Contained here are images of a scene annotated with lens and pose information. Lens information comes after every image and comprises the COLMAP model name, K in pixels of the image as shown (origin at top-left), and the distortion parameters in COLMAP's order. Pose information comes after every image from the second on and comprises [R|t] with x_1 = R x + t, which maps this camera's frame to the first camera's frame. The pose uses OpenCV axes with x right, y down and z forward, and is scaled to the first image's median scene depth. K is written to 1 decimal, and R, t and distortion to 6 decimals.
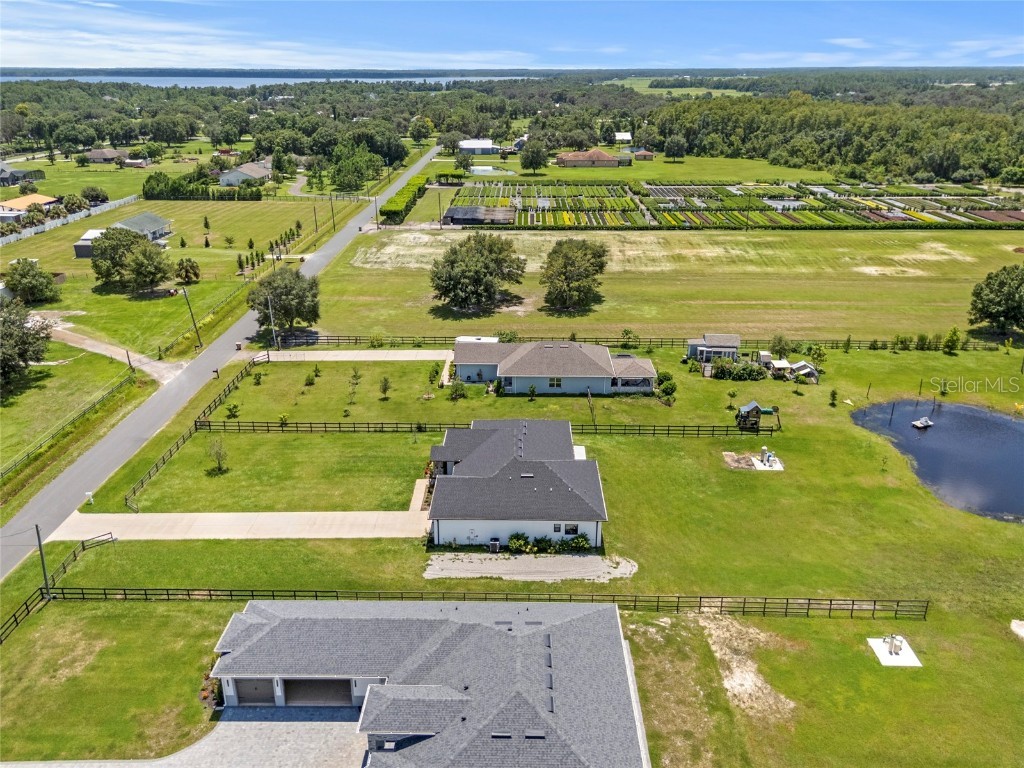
lens RADIAL K [[759.7, 0, 512.0], [0, 759.7, 384.0], [0, 0, 1]] dist [0.088190, -0.113795]
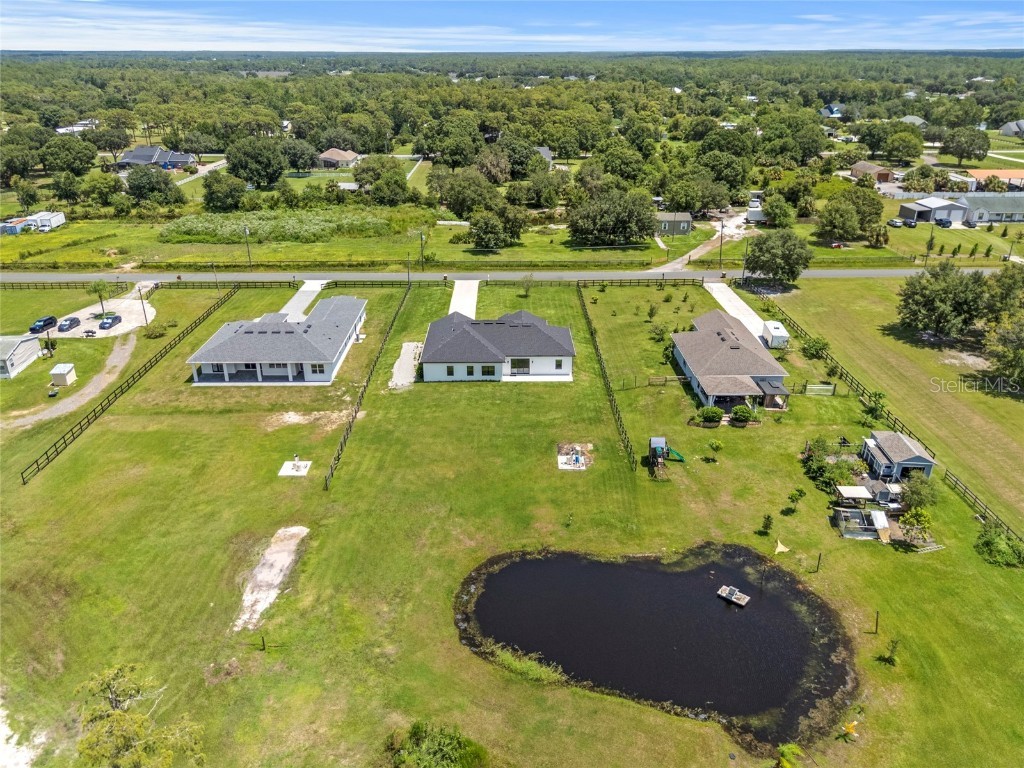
lens RADIAL K [[759.7, 0, 512.0], [0, 759.7, 384.0], [0, 0, 1]] dist [0.088190, -0.113795]
pose [[0.028911, 0.400438, -0.915868, 0.922070], [-0.376485, 0.853139, 0.361127, -0.237838], [0.925971, 0.334370, 0.175424, 0.567140]]
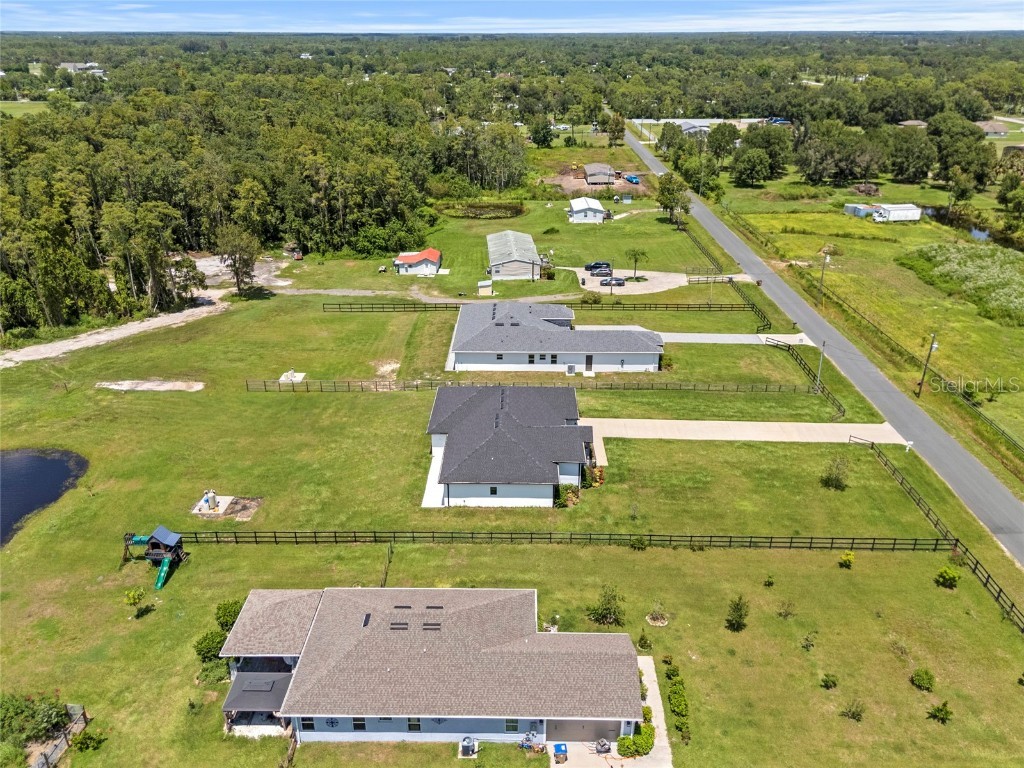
lens RADIAL K [[759.7, 0, 512.0], [0, 759.7, 384.0], [0, 0, 1]] dist [0.088190, -0.113795]
pose [[-0.999991, 0.004238, 0.000066, -0.002119], [0.002954, 0.685567, 0.728003, -0.479960], [0.003040, 0.727997, -0.685573, 1.166633]]
